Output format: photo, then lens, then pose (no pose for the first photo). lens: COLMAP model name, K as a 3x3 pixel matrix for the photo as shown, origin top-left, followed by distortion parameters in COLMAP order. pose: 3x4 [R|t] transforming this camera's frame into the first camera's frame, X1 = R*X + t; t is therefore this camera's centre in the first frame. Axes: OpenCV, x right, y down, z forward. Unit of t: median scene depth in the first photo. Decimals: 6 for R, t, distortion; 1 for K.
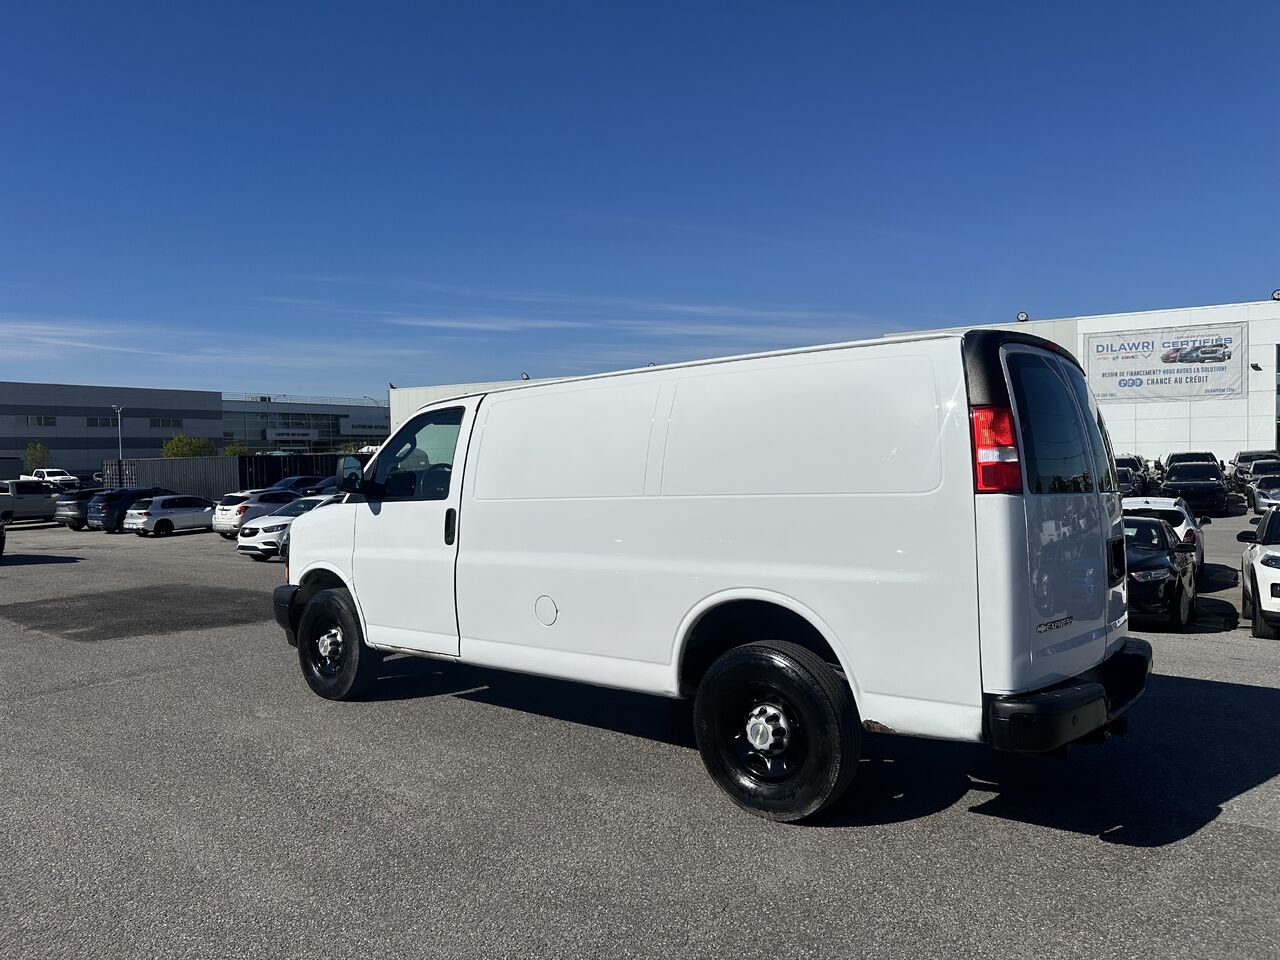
lens RADIAL K [[891.8, 0, 627.1], [0, 891.8, 475.2], [0, 0, 1]] dist [0.029145, -0.035557]
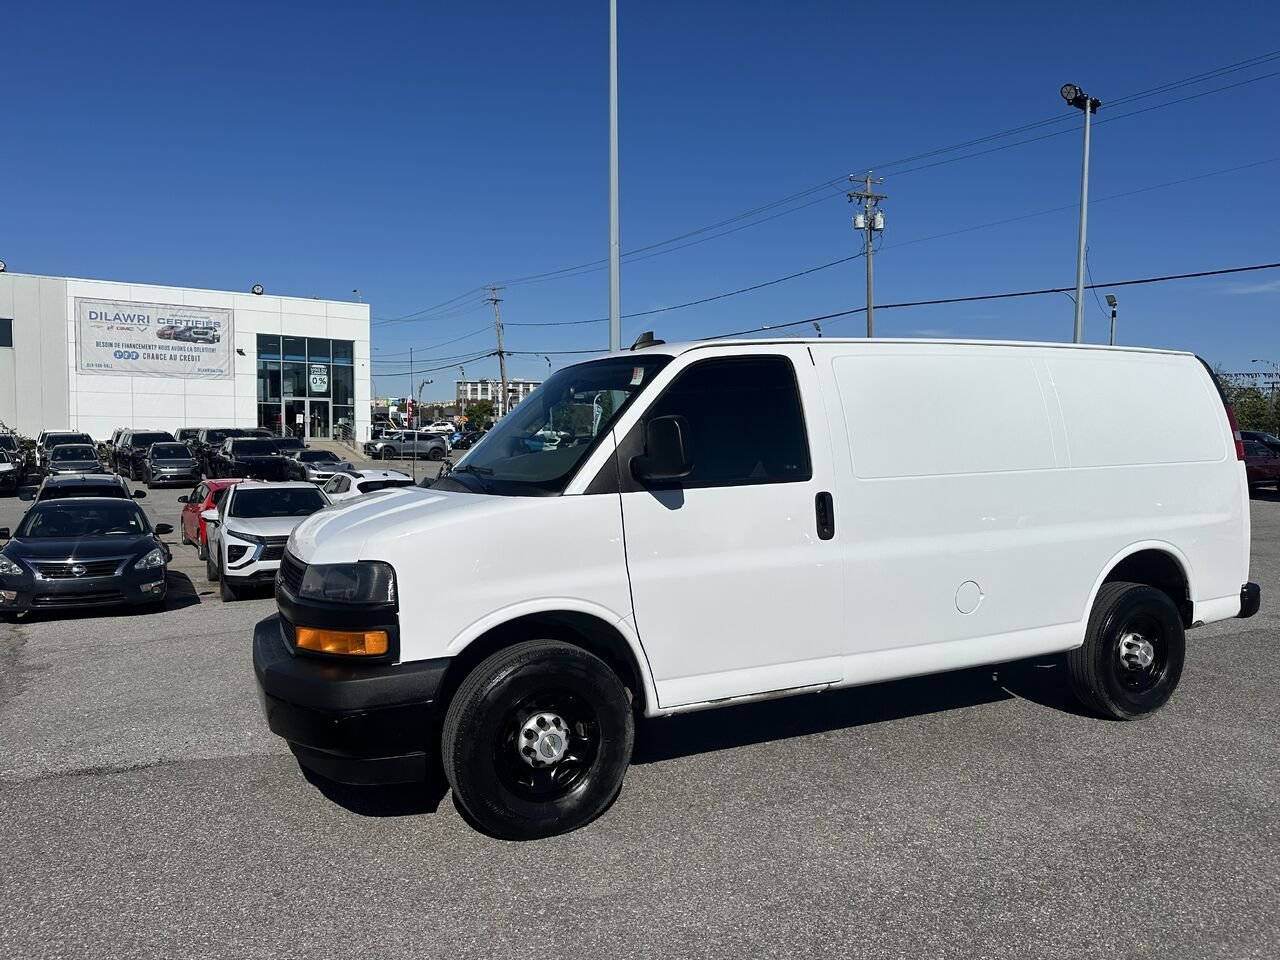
lens RADIAL K [[891.8, 0, 647.2], [0, 891.8, 482.7], [0, 0, 1]] dist [0.029145, -0.035557]
pose [[0.421767, -0.033038, 0.906102, -0.090070], [0.000228, 0.999340, 0.036332, 0.000160], [-0.906704, -0.015117, 0.421496, 0.076844]]
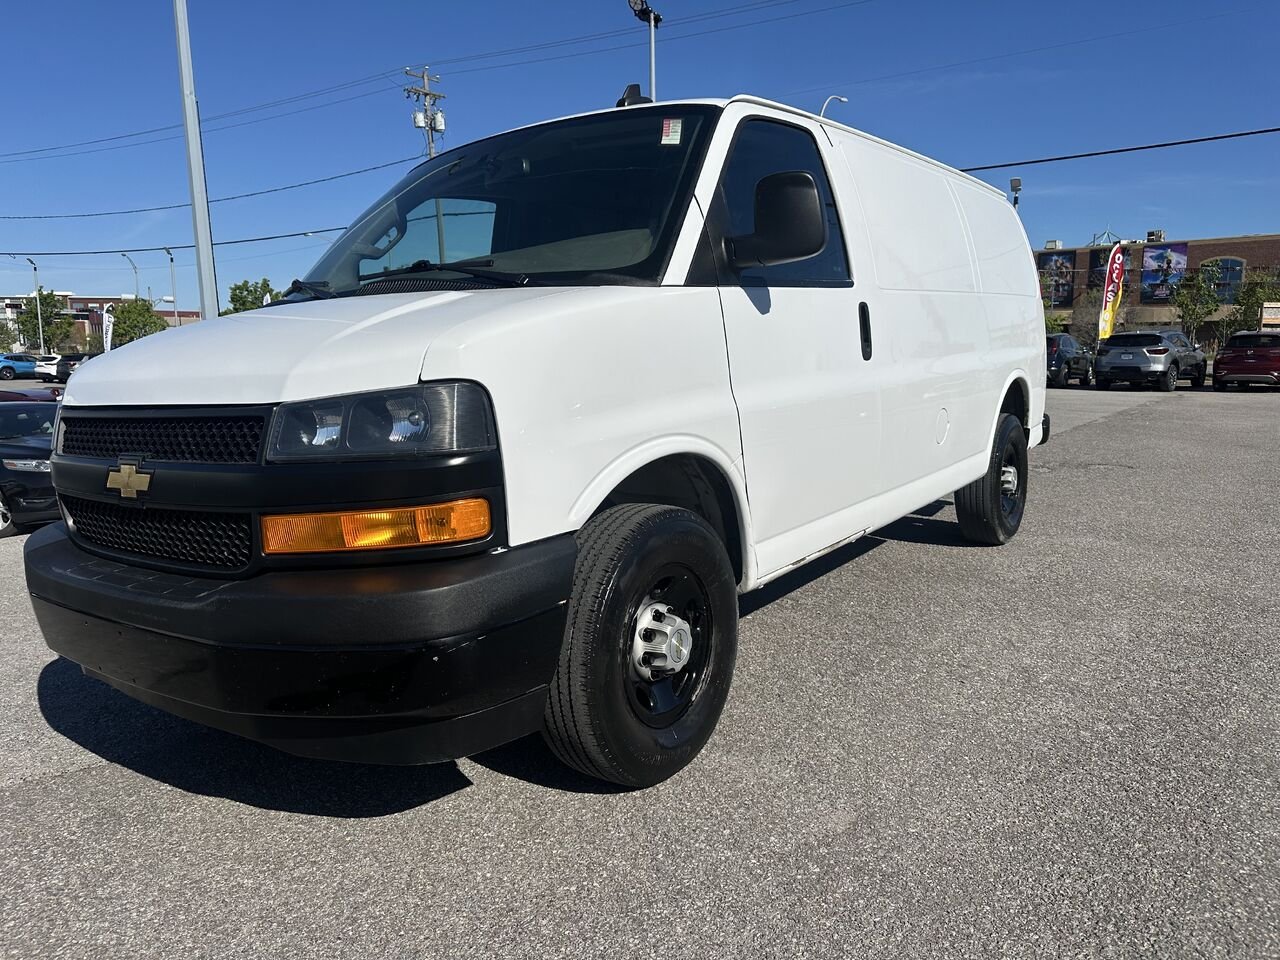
lens RADIAL K [[891.8, 0, 632.9], [0, 891.8, 485.4], [0, 0, 1]] dist [0.029145, -0.035557]
pose [[-0.058958, -0.129016, 0.989888, -0.078743], [0.032866, 0.990825, 0.131095, 0.007305], [-0.997719, 0.040263, -0.054177, 0.113519]]
